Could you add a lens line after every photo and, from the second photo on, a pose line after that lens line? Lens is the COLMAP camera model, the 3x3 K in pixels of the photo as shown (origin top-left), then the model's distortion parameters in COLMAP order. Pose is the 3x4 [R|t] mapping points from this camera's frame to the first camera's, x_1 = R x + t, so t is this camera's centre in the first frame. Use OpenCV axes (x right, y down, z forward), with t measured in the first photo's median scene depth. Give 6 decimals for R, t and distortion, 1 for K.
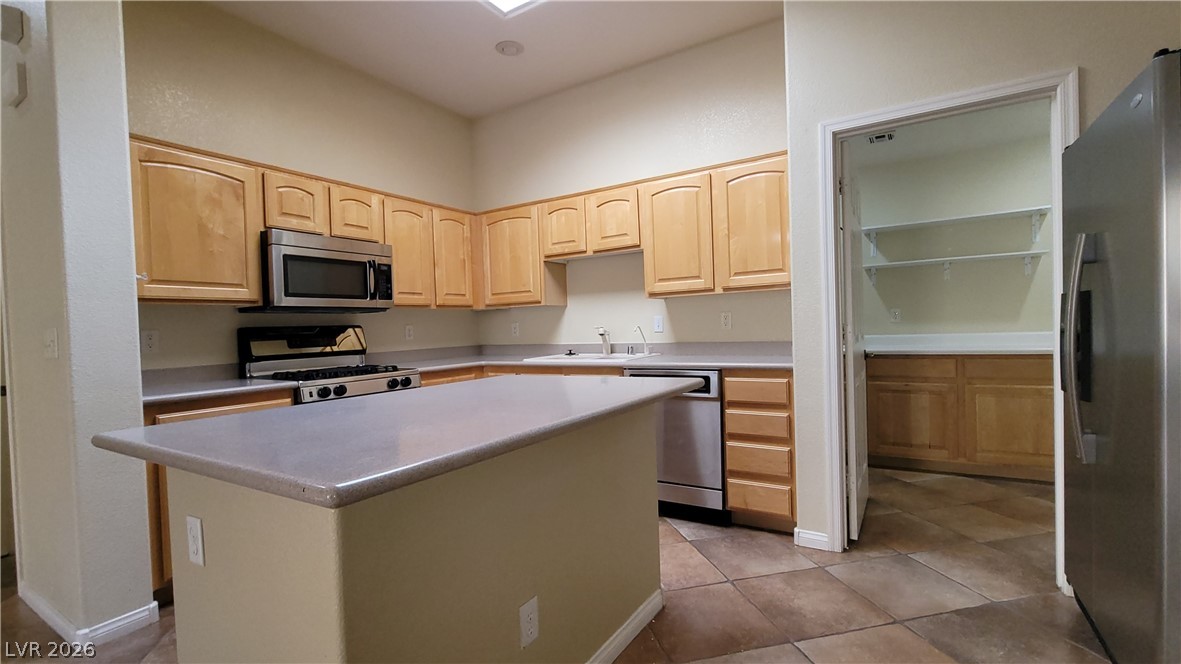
lens RADIAL K [[506.4, 0, 608.0], [0, 506.4, 336.6], [0, 0, 1]] dist [-0.008394, 0.002213]
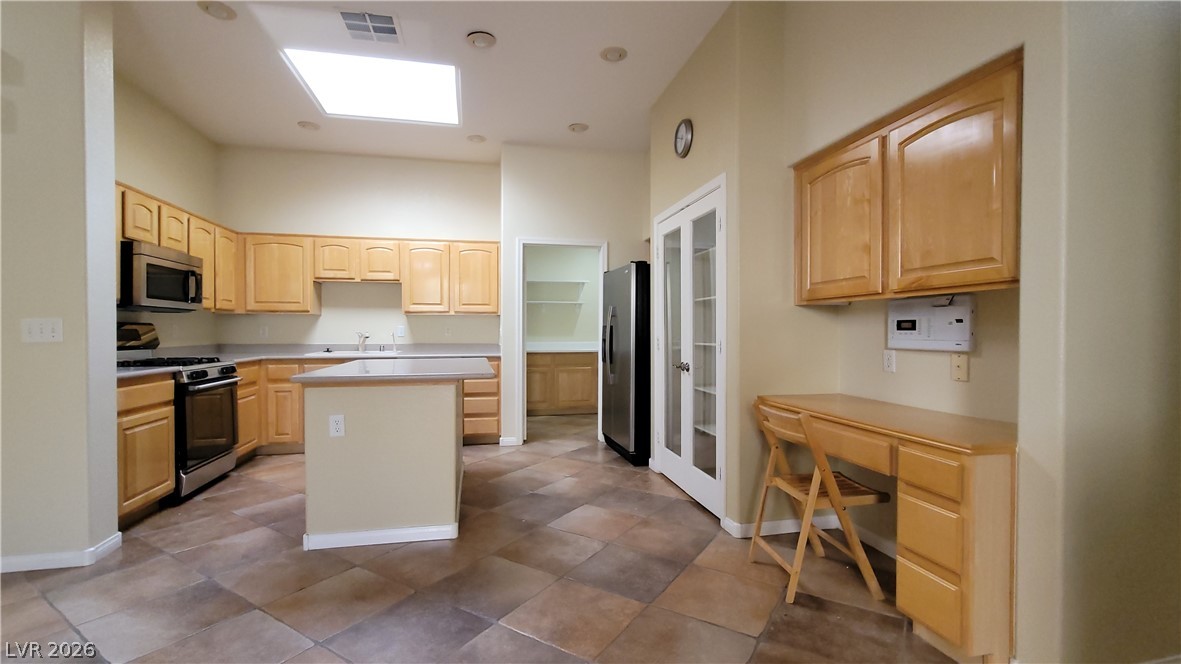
lens RADIAL K [[506.4, 0, 591.0], [0, 506.4, 333.4], [0, 0, 1]] dist [-0.008394, 0.002213]
pose [[0.702464, 0.032739, 0.710966, -0.637250], [-0.011514, 0.999333, -0.034641, 0.030047], [-0.711626, 0.016148, 0.702373, -0.512441]]
